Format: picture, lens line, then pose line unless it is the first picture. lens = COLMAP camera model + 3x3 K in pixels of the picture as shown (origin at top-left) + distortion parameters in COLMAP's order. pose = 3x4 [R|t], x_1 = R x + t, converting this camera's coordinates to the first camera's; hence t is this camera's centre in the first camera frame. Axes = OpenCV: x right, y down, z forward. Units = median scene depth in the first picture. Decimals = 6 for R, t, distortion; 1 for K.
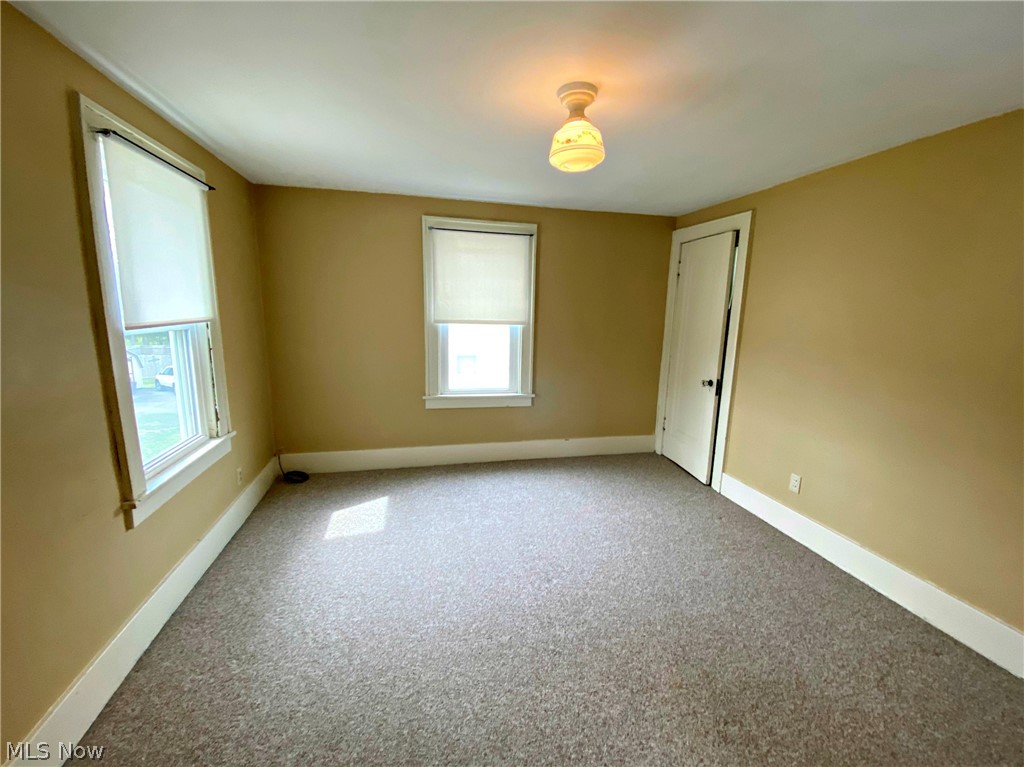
lens RADIAL K [[422.6, 0, 512.4], [0, 422.6, 383.7], [0, 0, 1]] dist [0.067623, -0.050833]
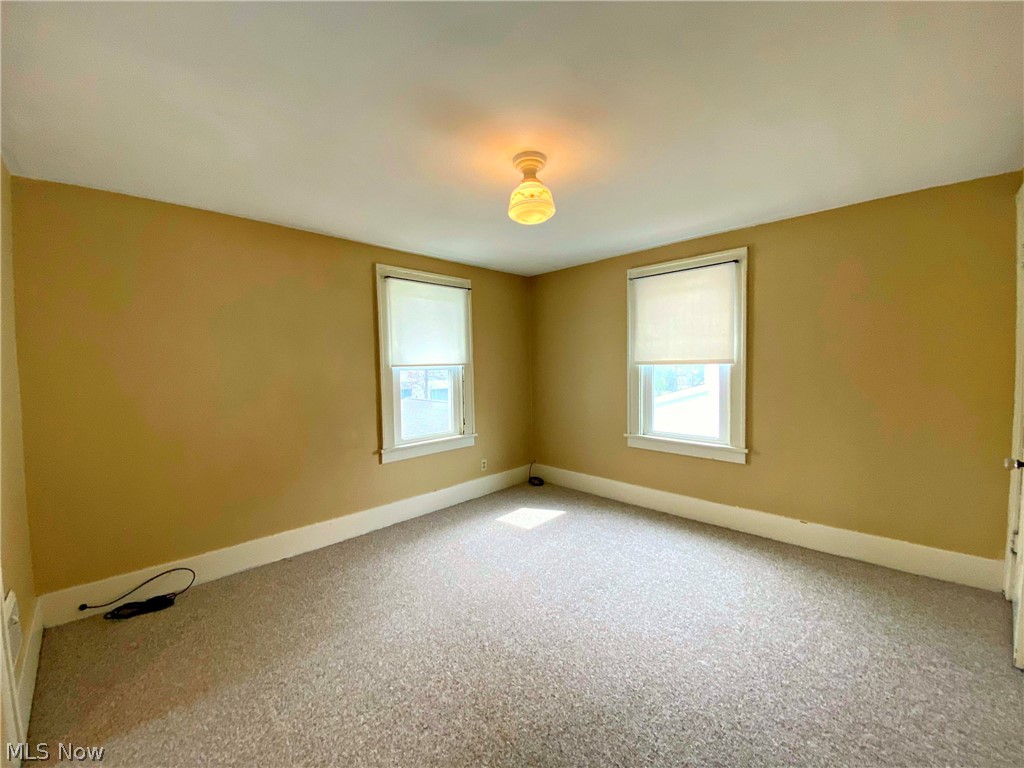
lens RADIAL K [[415.5, 0, 513.1], [0, 415.5, 384.5], [0, 0, 1]] dist [0.029307, -0.026466]
pose [[0.530891, 0.013067, -0.847340, 0.548489], [-0.120709, 0.990852, -0.060348, 0.004900], [0.838799, 0.134320, 0.527611, 0.214957]]
